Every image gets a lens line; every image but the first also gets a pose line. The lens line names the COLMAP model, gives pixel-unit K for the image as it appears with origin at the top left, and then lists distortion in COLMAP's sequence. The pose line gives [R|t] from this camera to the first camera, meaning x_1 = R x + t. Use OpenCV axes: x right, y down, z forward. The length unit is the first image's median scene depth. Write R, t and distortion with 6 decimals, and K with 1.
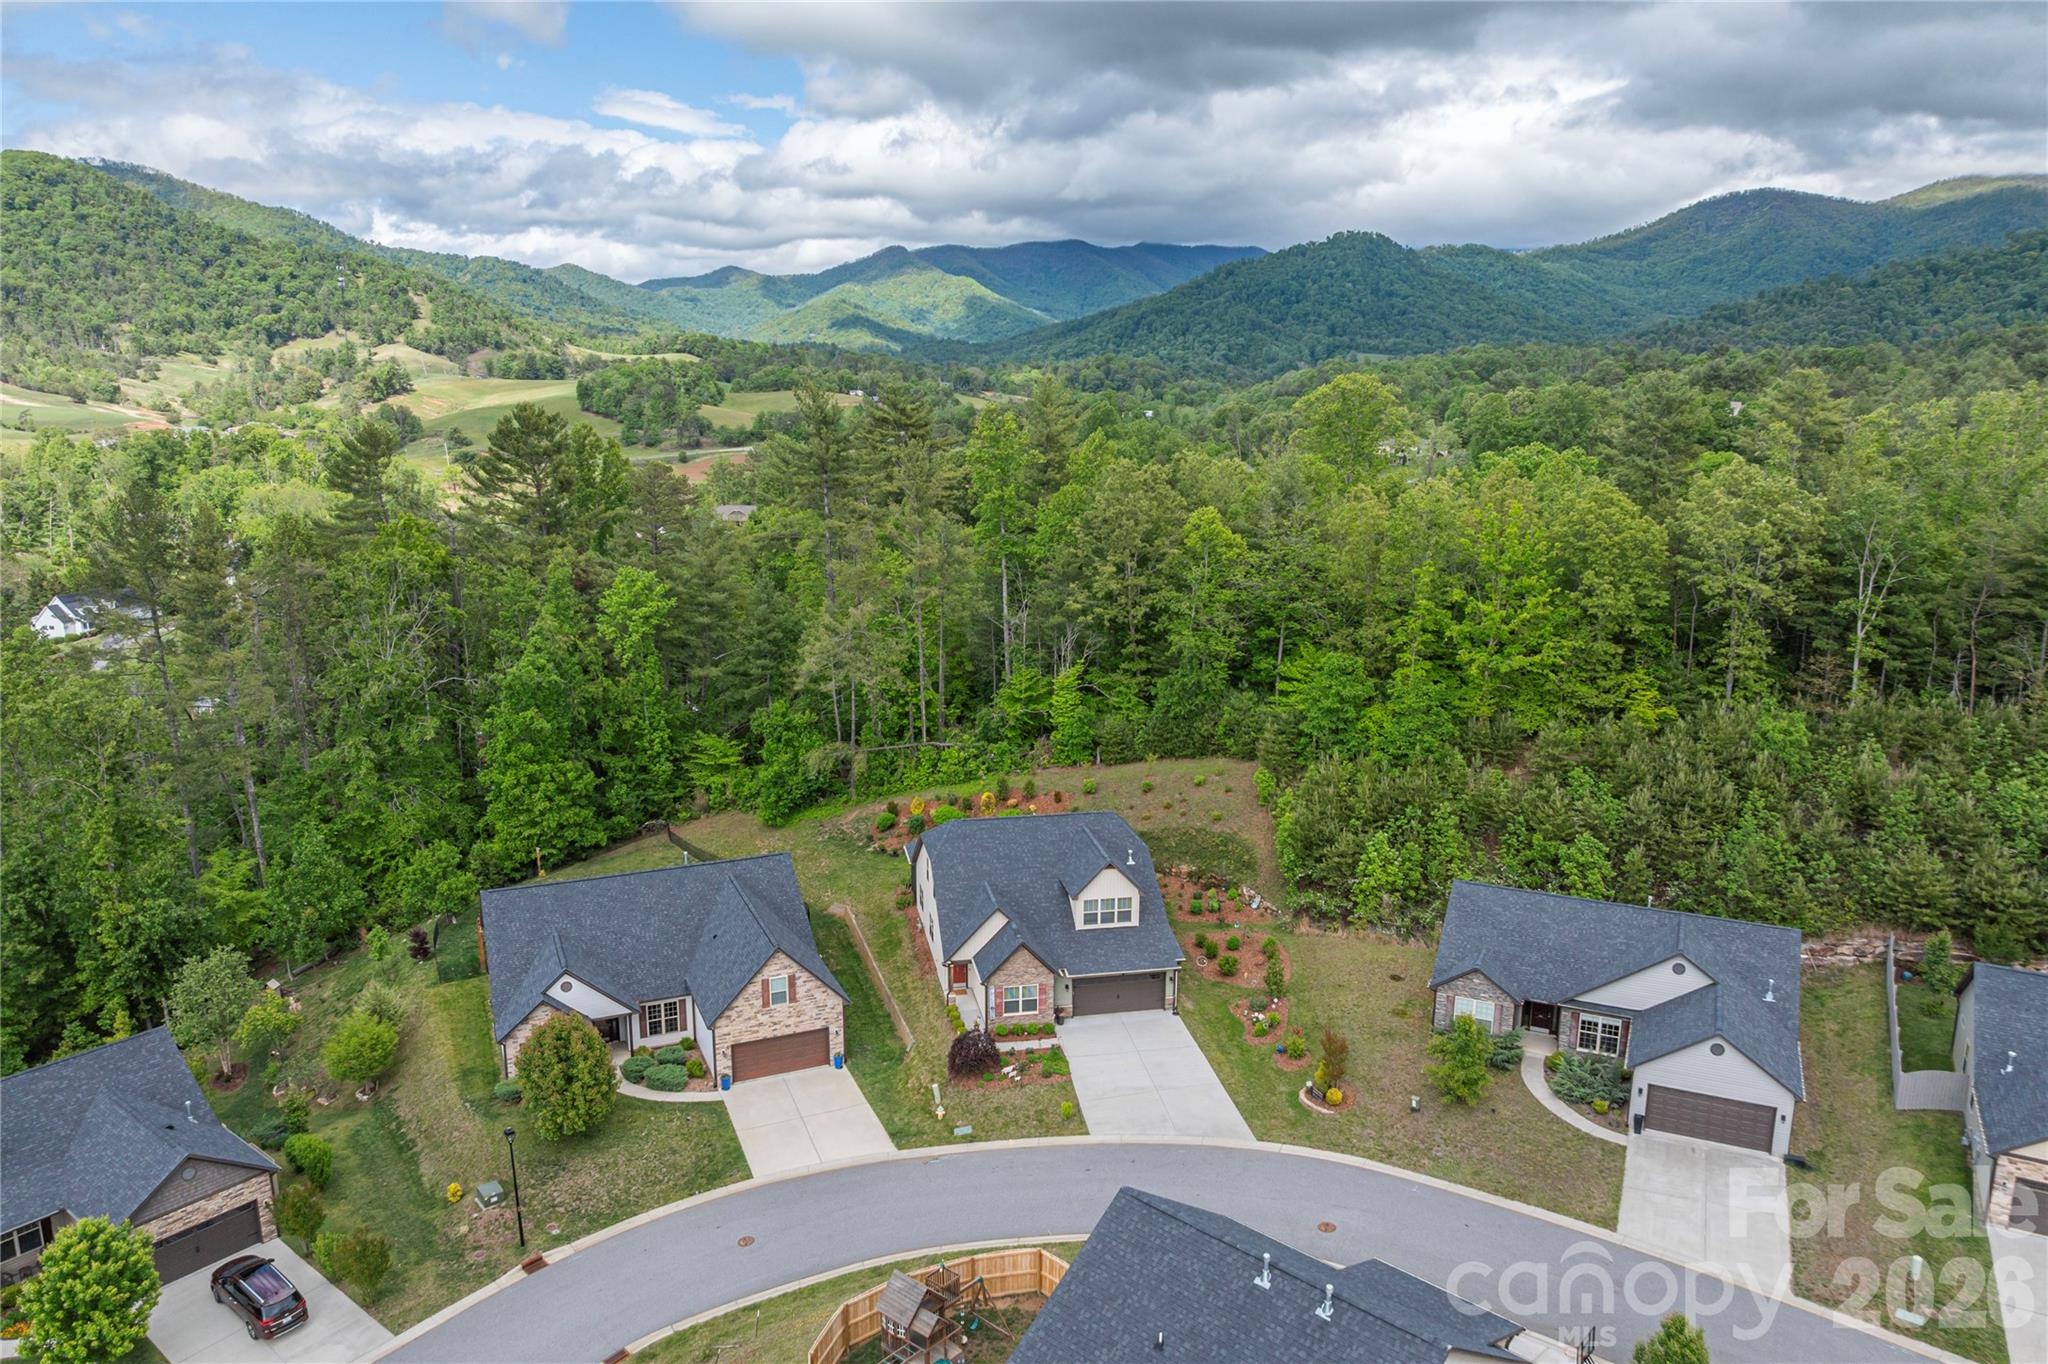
lens RADIAL K [[1424.3, 0, 1024.0], [0, 1424.3, 682.0], [0, 0, 1]] dist [-0.020729, -0.000537]
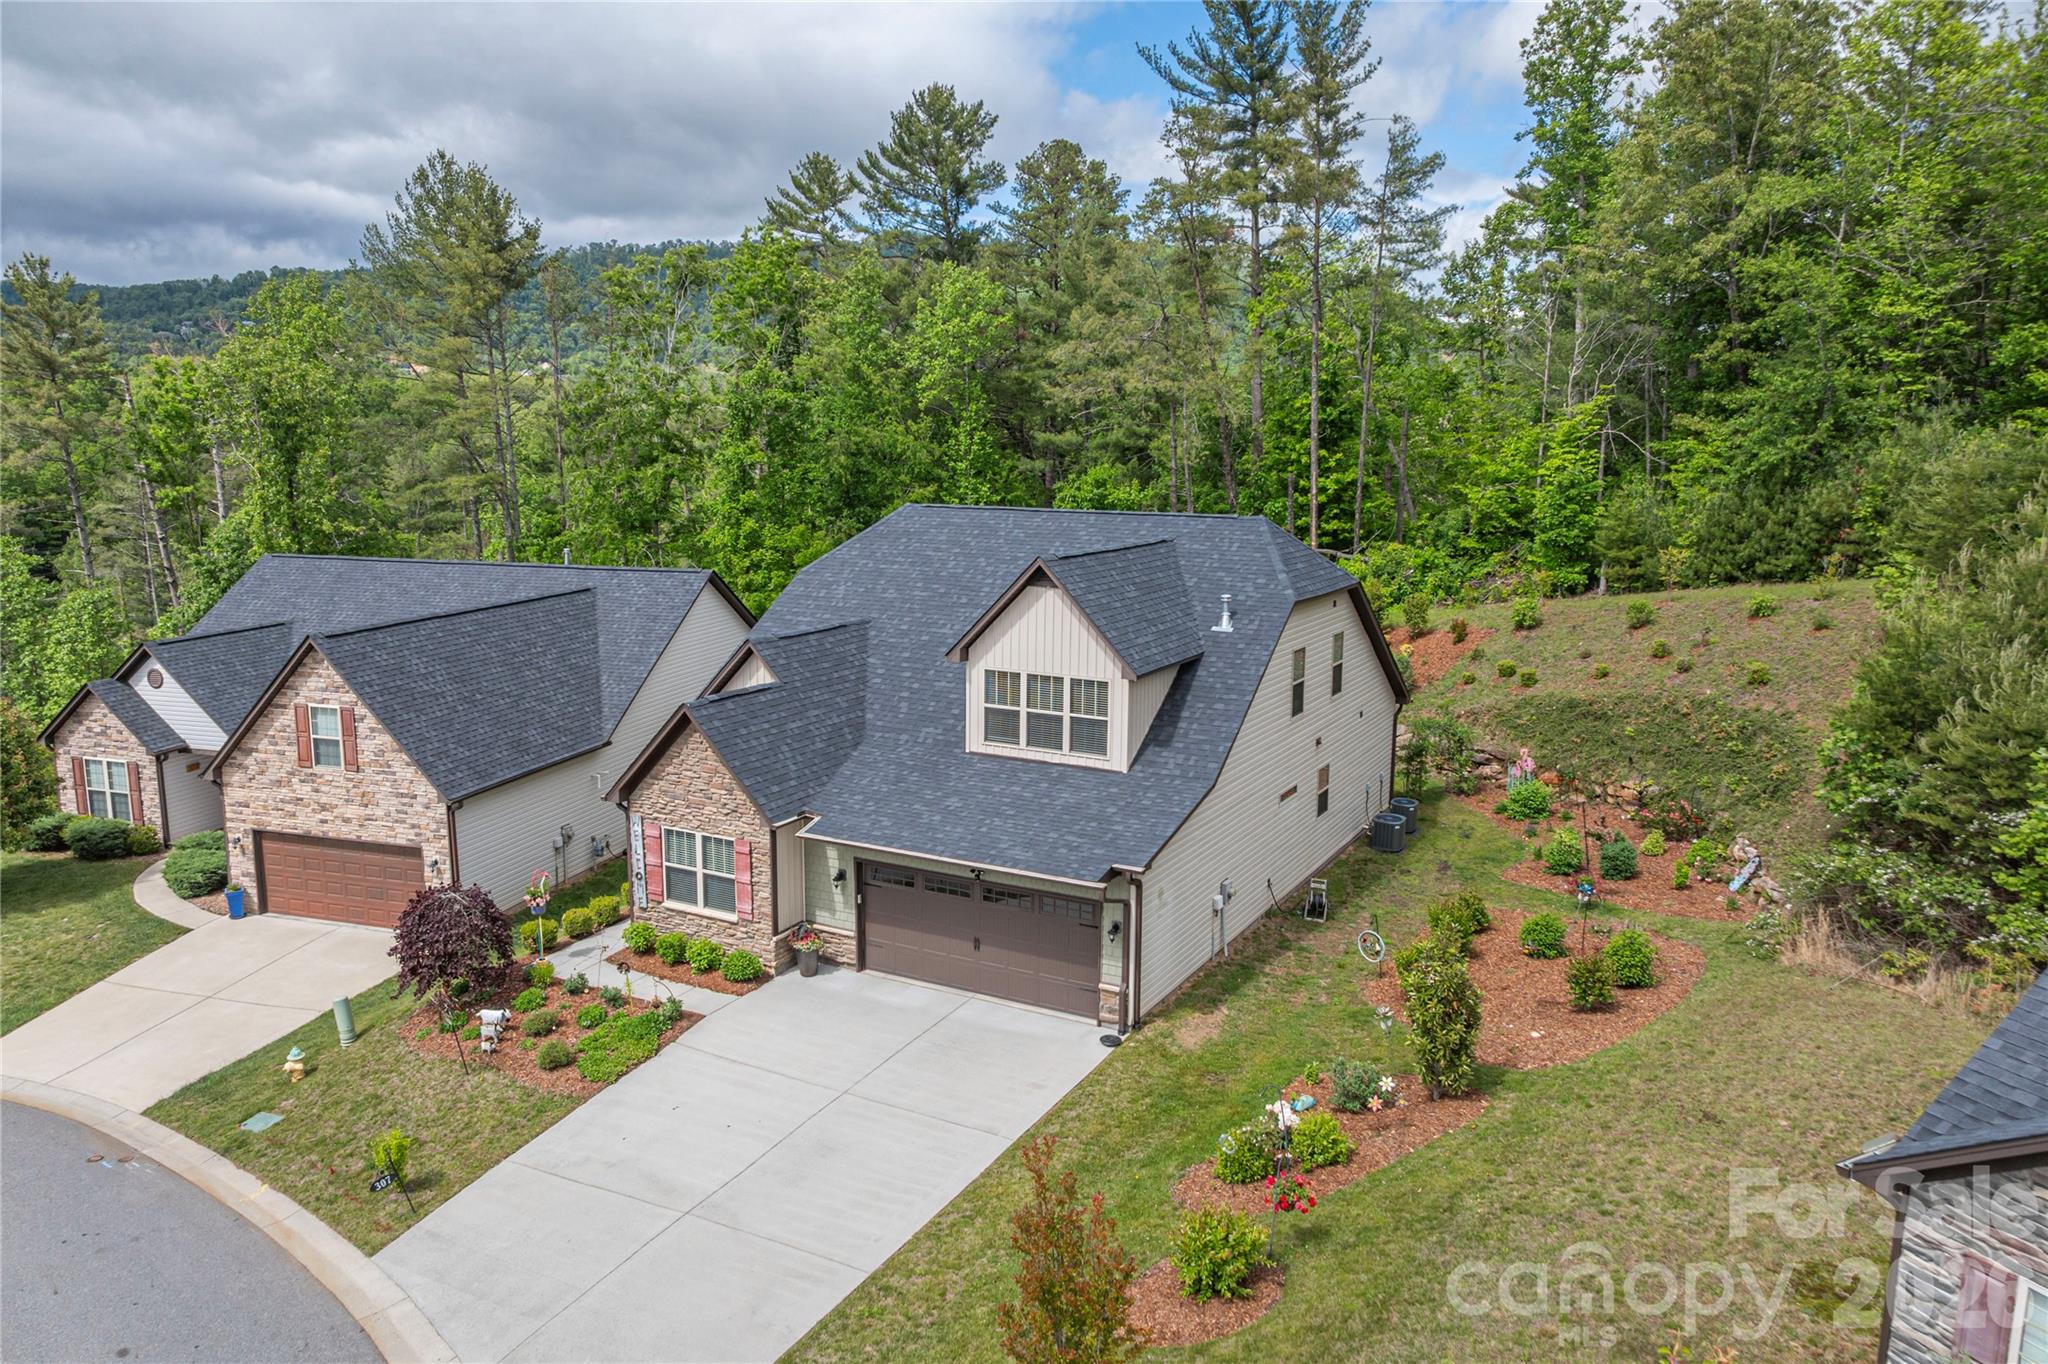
lens RADIAL K [[1424.3, 0, 1024.0], [0, 1424.3, 682.0], [0, 0, 1]] dist [-0.020729, -0.000537]
pose [[0.774781, 0.113616, -0.621937, 0.277148], [-0.142269, 0.989822, 0.003590, 0.154958], [0.616014, 0.085700, 0.783059, 0.728596]]
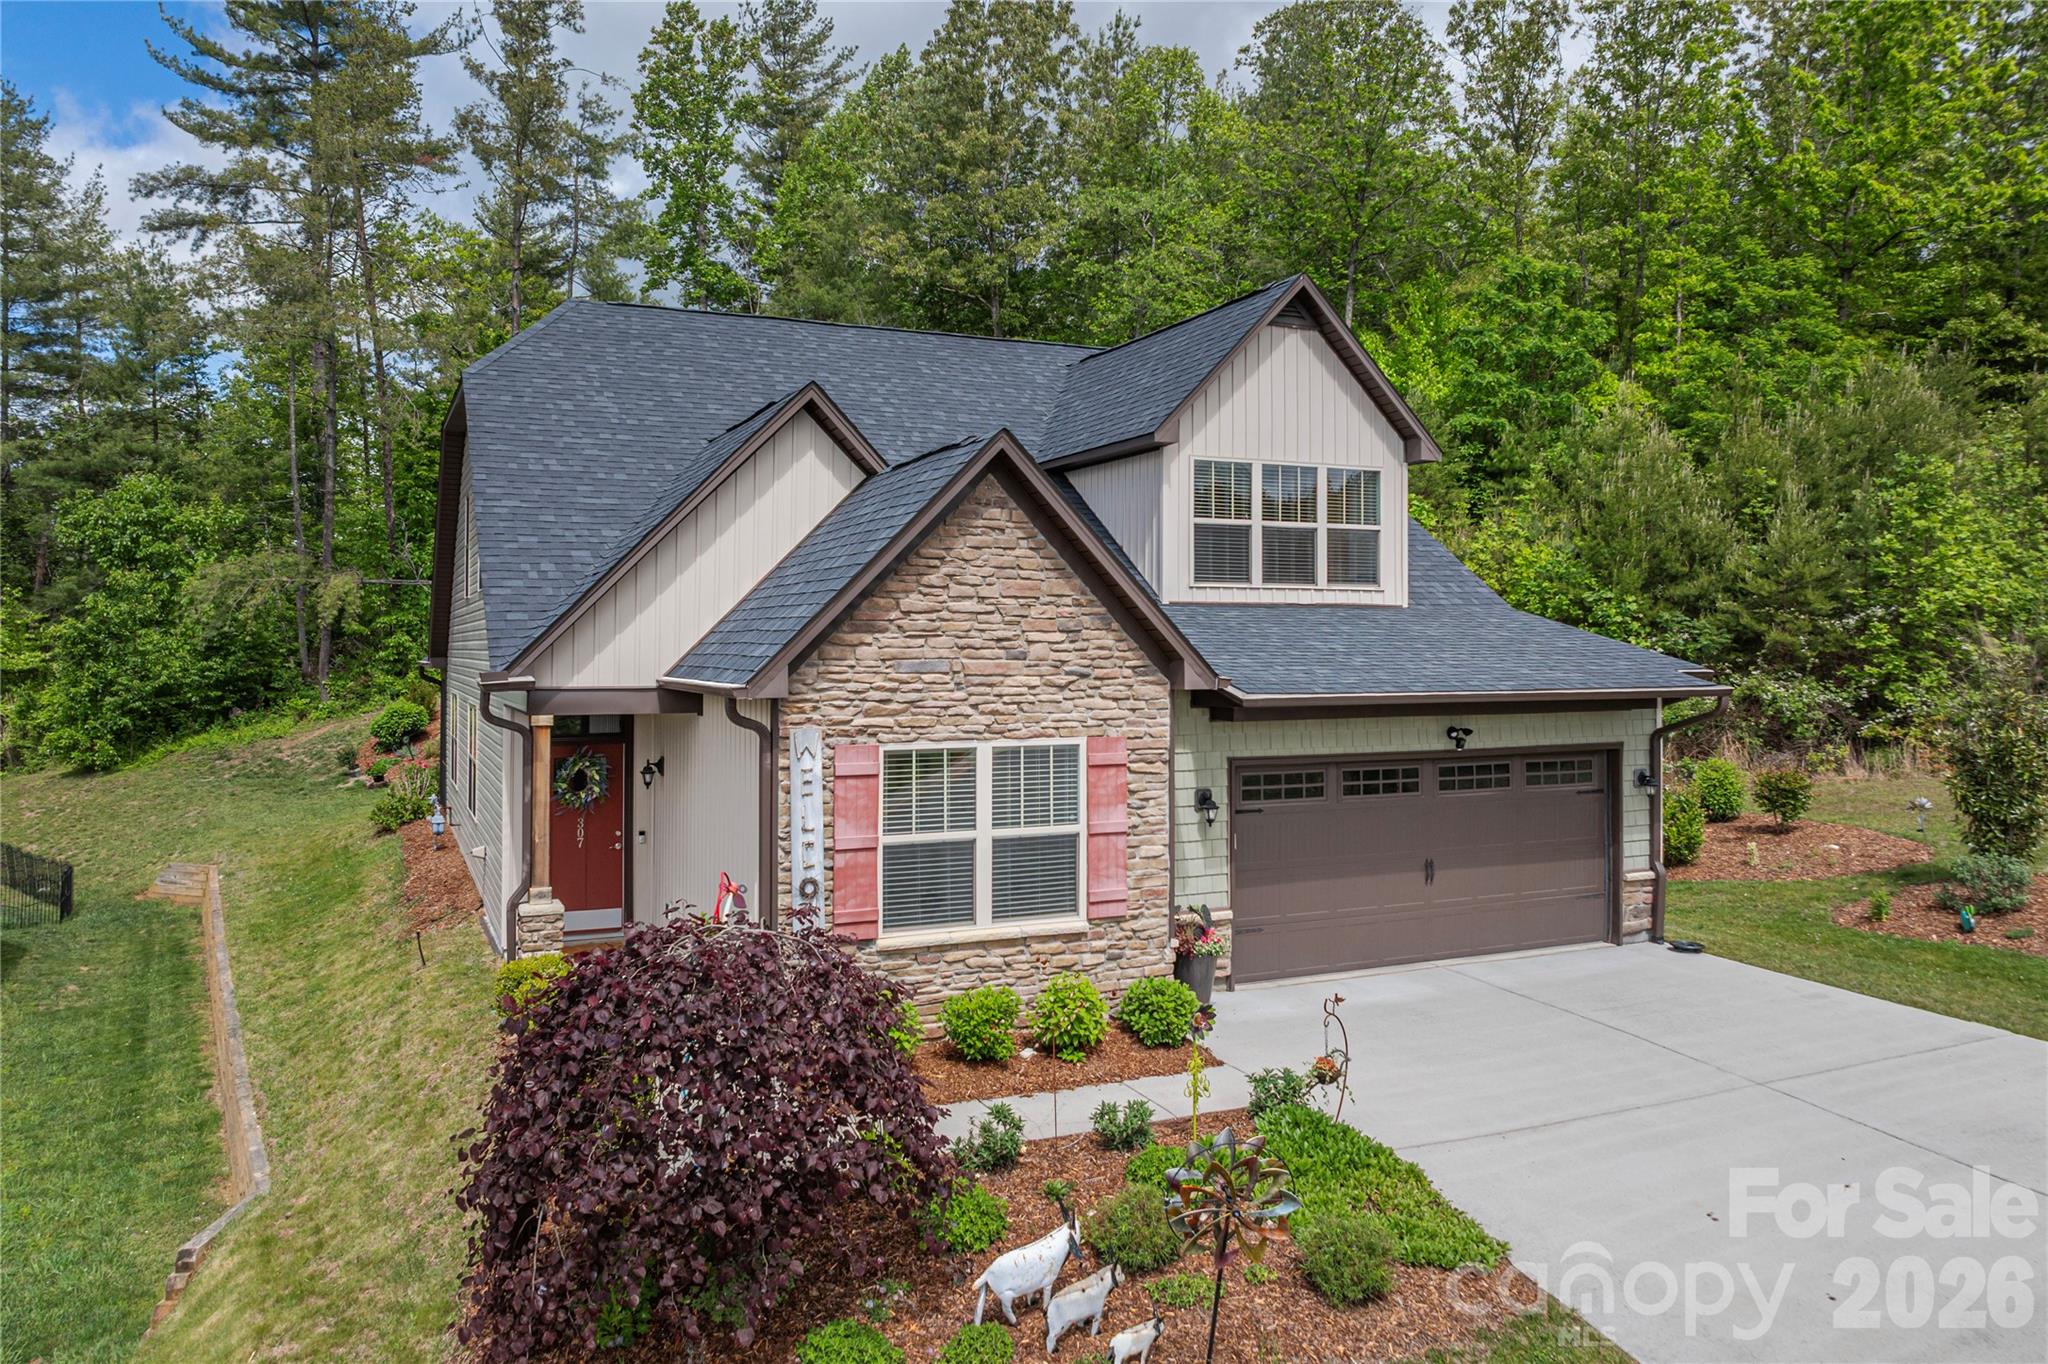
lens RADIAL K [[1447.8, 0, 1060.6], [0, 1447.8, 641.2], [0, 0, 1]] dist [-0.004065, -0.000433]
pose [[0.968507, 0.001776, 0.248980, -0.033146], [0.052158, 0.976340, -0.209855, 0.227424], [-0.243462, 0.216232, 0.945500, 0.807188]]
